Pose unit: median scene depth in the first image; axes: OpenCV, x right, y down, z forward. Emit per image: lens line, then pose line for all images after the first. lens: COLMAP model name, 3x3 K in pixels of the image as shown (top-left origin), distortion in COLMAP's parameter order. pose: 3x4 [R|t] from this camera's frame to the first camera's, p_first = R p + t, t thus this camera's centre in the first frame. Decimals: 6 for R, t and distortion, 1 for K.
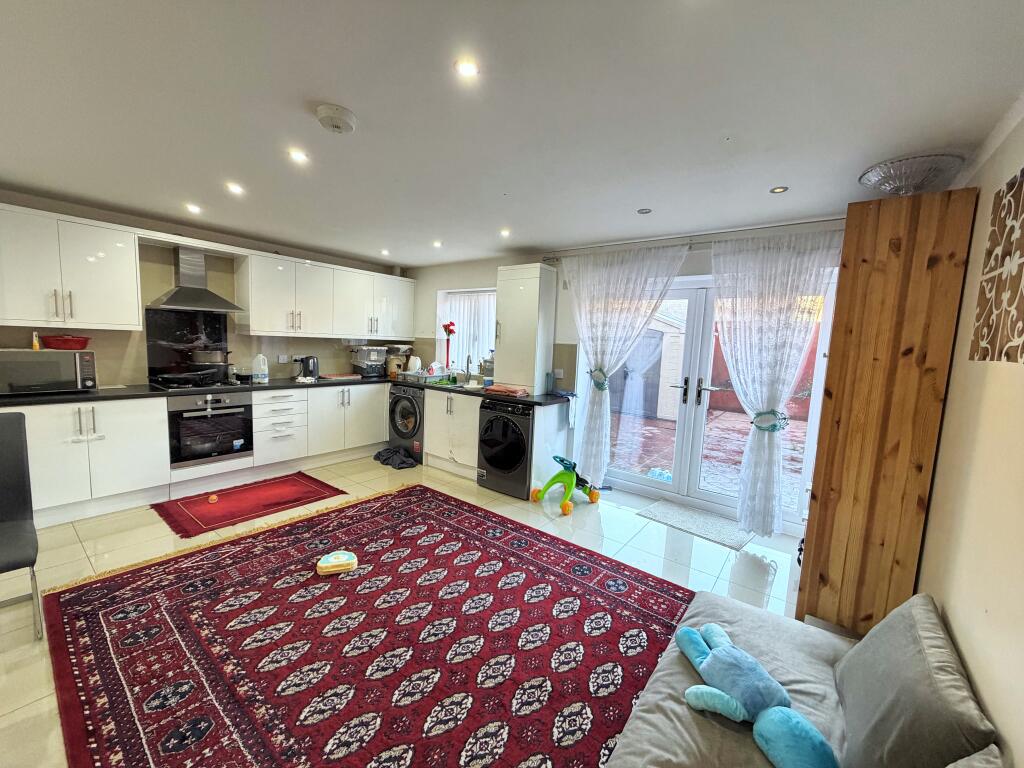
lens RADIAL K [[407.4, 0, 511.9], [0, 407.4, 384.6], [0, 0, 1]] dist [-0.000023, -0.000001]
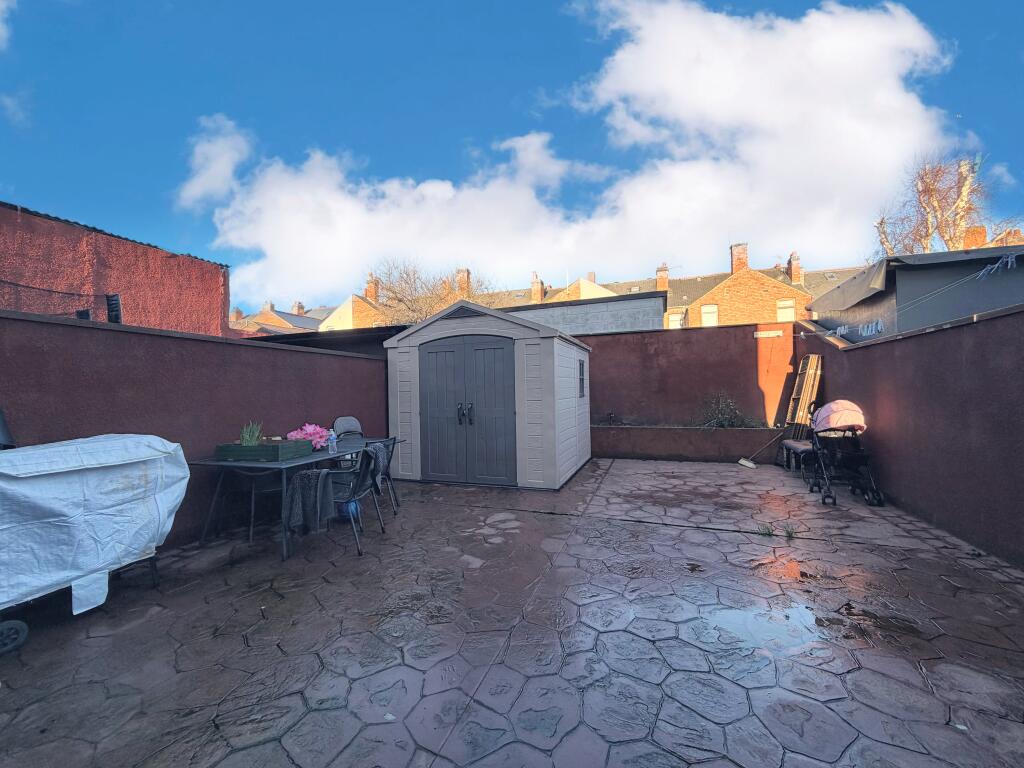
lens RADIAL K [[407.4, 0, 511.8], [0, 407.4, 385.9], [0, 0, 1]] dist [-0.000023, -0.000001]
pose [[0.951540, -0.052933, 0.302935, 0.194612], [0.088179, 0.990674, -0.103870, 0.000658], [-0.294612, 0.125549, 0.947334, 0.468852]]
